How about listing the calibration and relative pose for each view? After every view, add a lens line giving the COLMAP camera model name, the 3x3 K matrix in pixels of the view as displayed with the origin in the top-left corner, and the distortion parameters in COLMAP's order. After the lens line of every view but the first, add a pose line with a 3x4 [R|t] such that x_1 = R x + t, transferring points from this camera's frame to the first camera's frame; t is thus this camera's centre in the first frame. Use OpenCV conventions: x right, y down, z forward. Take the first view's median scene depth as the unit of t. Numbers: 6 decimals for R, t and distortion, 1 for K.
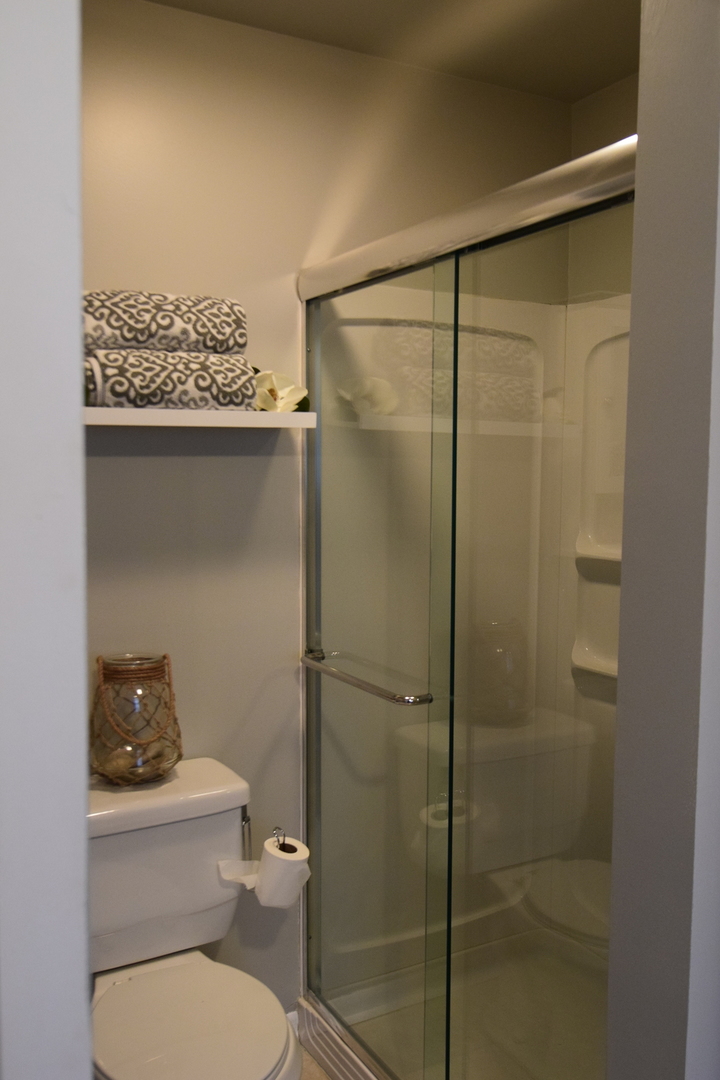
lens RADIAL K [[954.8, 0, 362.3], [0, 954.8, 549.6], [0, 0, 1]] dist [-0.004256, -0.002392]
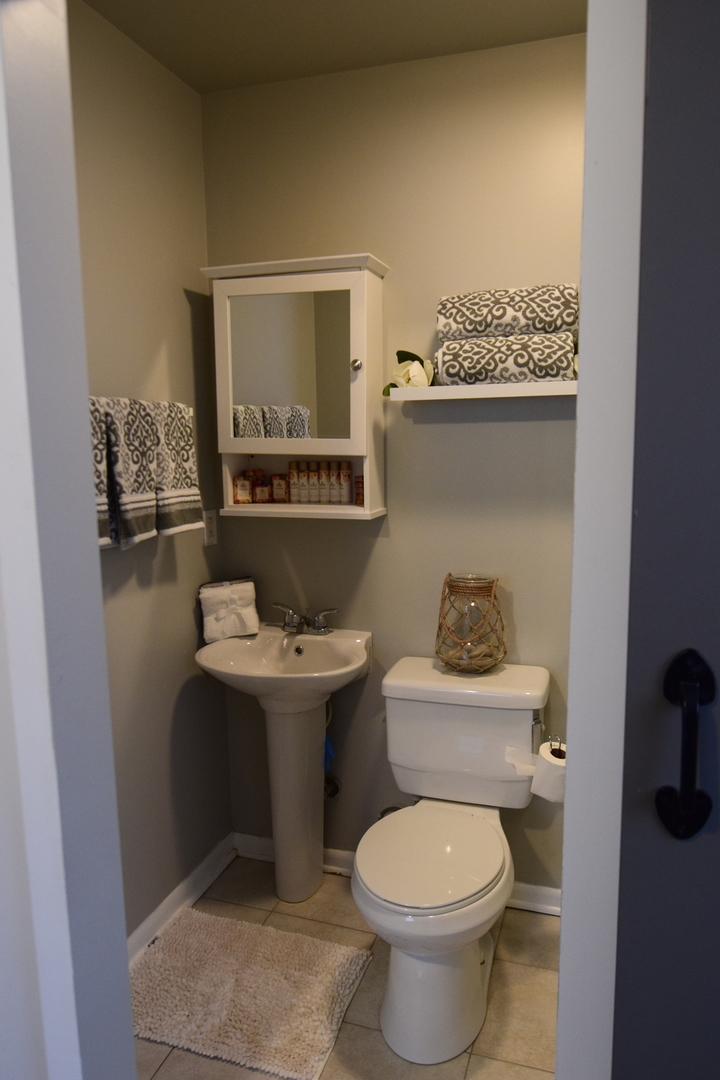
lens RADIAL K [[739.4, 0, 373.6], [0, 739.4, 548.3], [0, 0, 1]] dist [-0.006505, -0.001555]
pose [[0.674555, 0.102219, -0.731113, 0.416339], [-0.048251, 0.994354, 0.094505, -0.016582], [0.736646, -0.028472, 0.675679, 0.220272]]
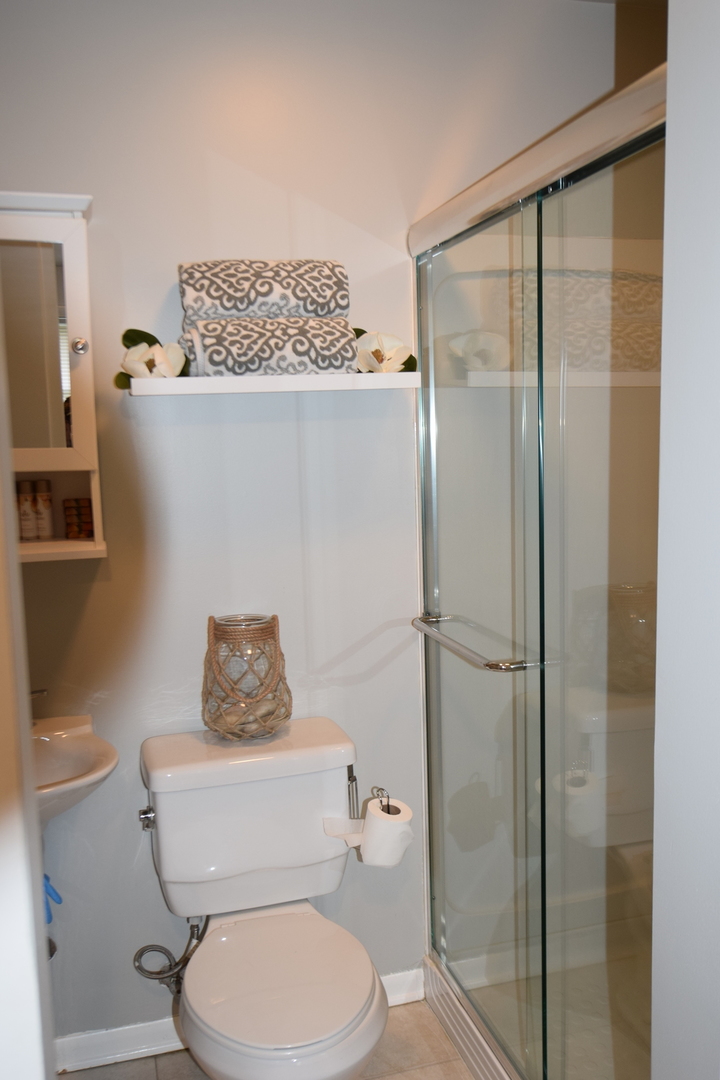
lens RADIAL K [[954.8, 0, 362.6], [0, 954.8, 548.2], [0, 0, 1]] dist [-0.004256, -0.002392]
pose [[0.973119, -0.003551, -0.230276, 0.126797], [0.012982, 0.999137, 0.039452, -0.002201], [0.229937, -0.041381, 0.972325, 0.028263]]
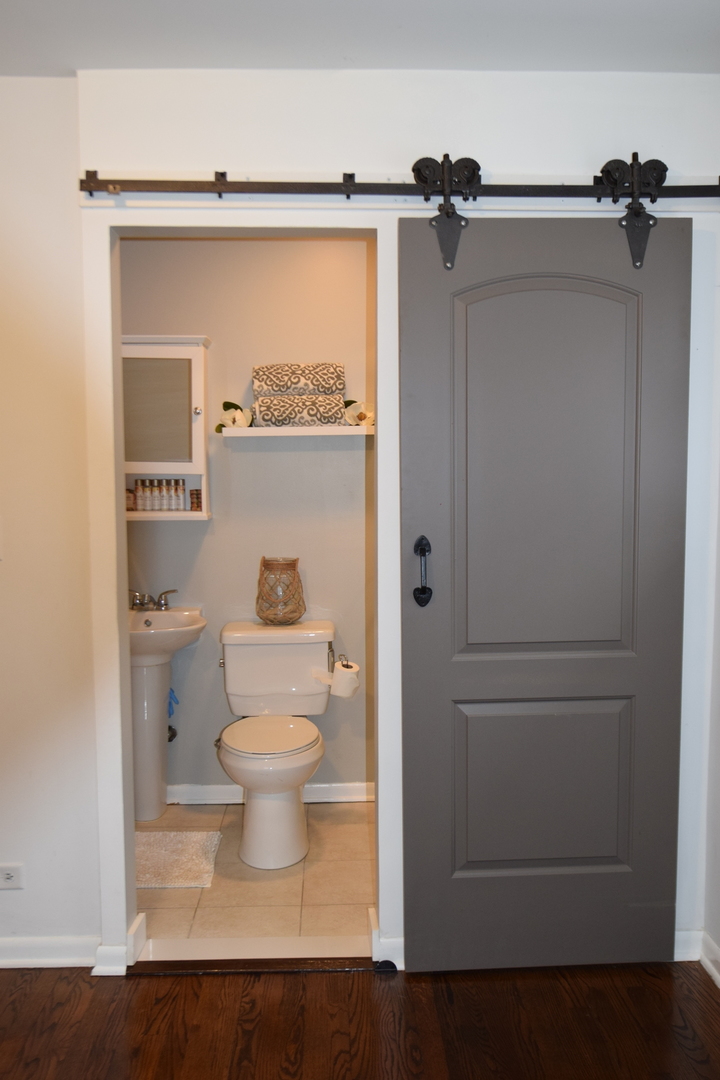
lens RADIAL K [[954.8, 0, 360.7], [0, 954.8, 546.2], [0, 0, 1]] dist [-0.004256, -0.002392]
pose [[0.885958, 0.035780, -0.462384, 0.788036], [-0.030808, 0.999358, 0.018301, 0.050304], [0.462742, -0.001969, 0.886491, -0.610245]]
